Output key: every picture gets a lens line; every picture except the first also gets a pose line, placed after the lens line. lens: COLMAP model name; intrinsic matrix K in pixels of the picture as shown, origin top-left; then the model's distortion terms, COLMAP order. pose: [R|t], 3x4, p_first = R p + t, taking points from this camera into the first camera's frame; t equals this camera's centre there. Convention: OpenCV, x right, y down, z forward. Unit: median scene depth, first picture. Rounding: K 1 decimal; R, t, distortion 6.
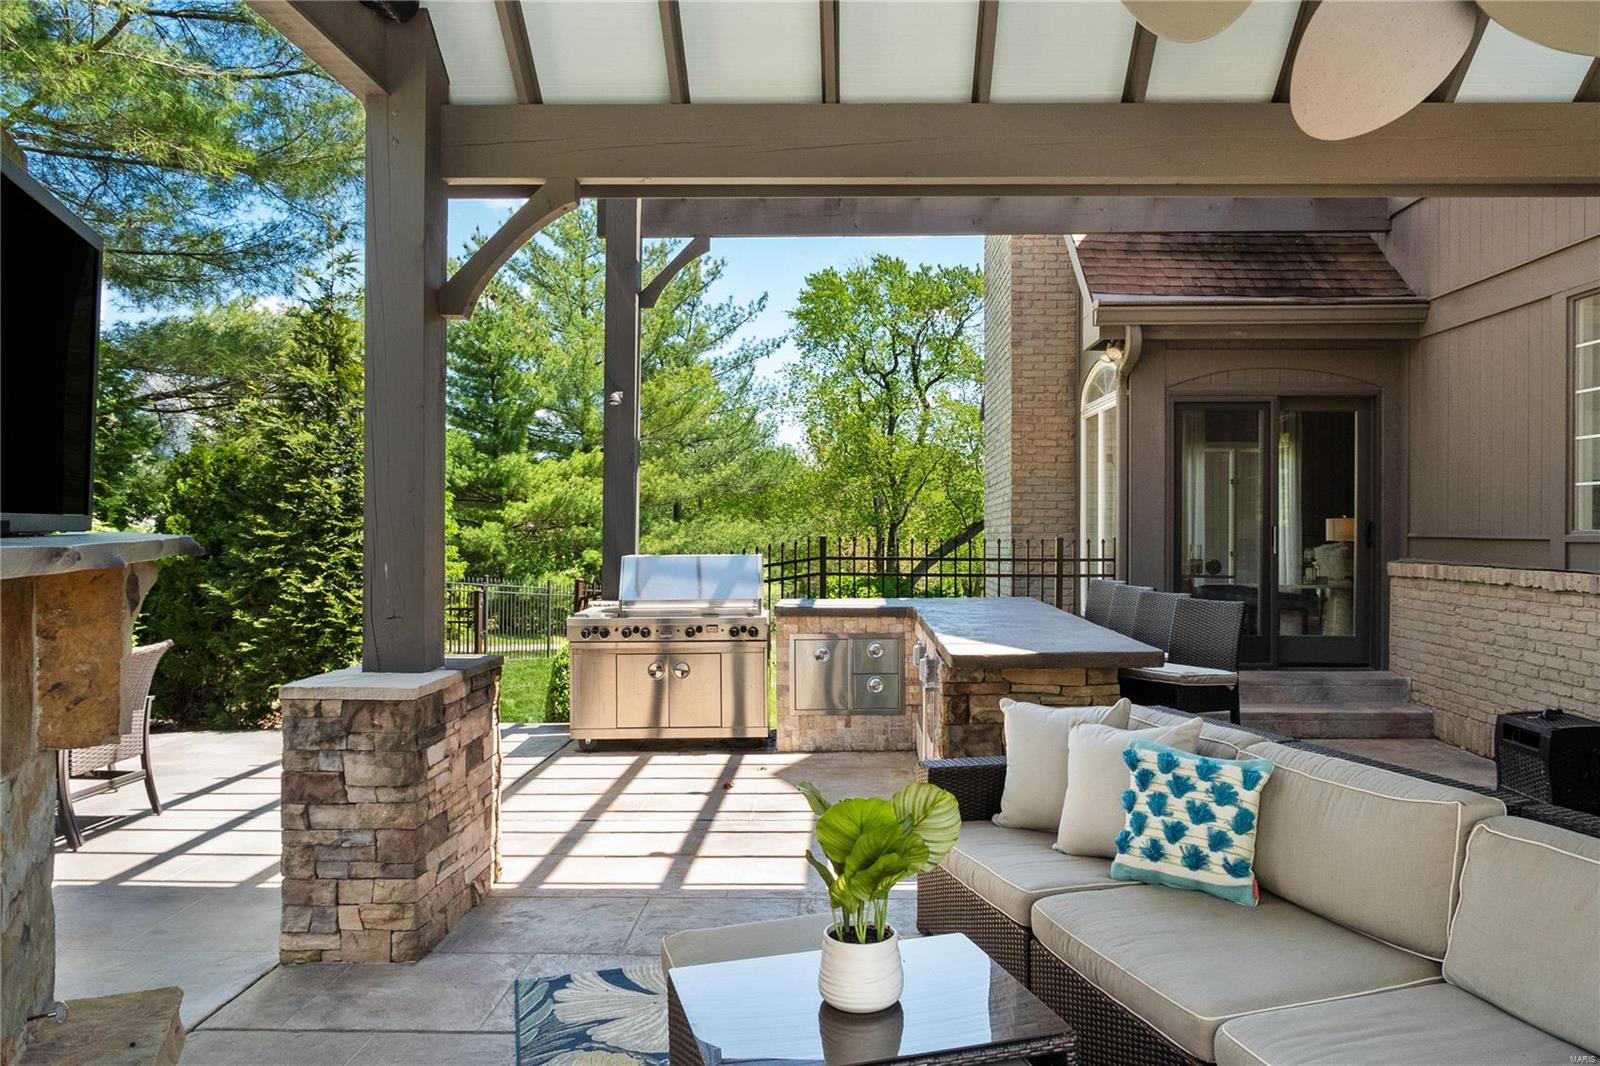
lens RADIAL K [[1126.7, 0, 817.3], [0, 1126.7, 528.5], [0, 0, 1]] dist [-0.020369, 0.001562]
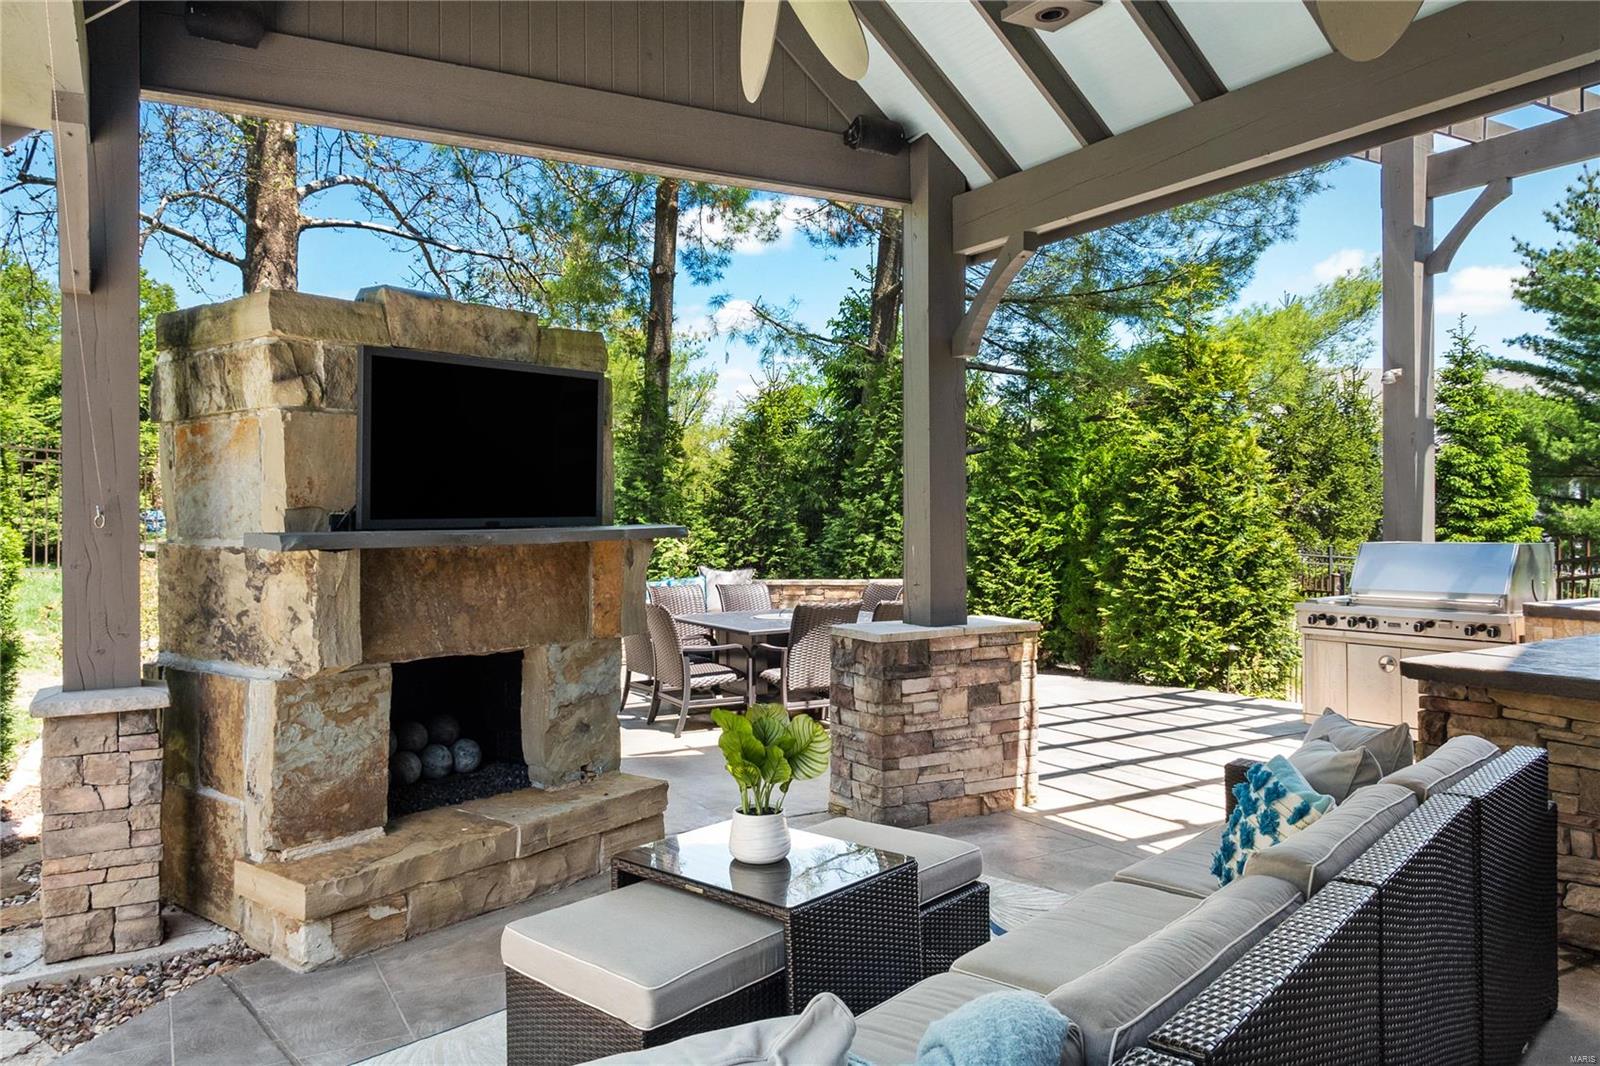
lens RADIAL K [[1116.2, 0, 799.8], [0, 1116.2, 504.6], [0, 0, 1]] dist [-0.035286, 0.026456]
pose [[0.521640, -0.011129, -0.853093, 0.345922], [0.008719, 0.999932, -0.007713, -0.004466], [0.853121, -0.003414, 0.521702, 0.083857]]
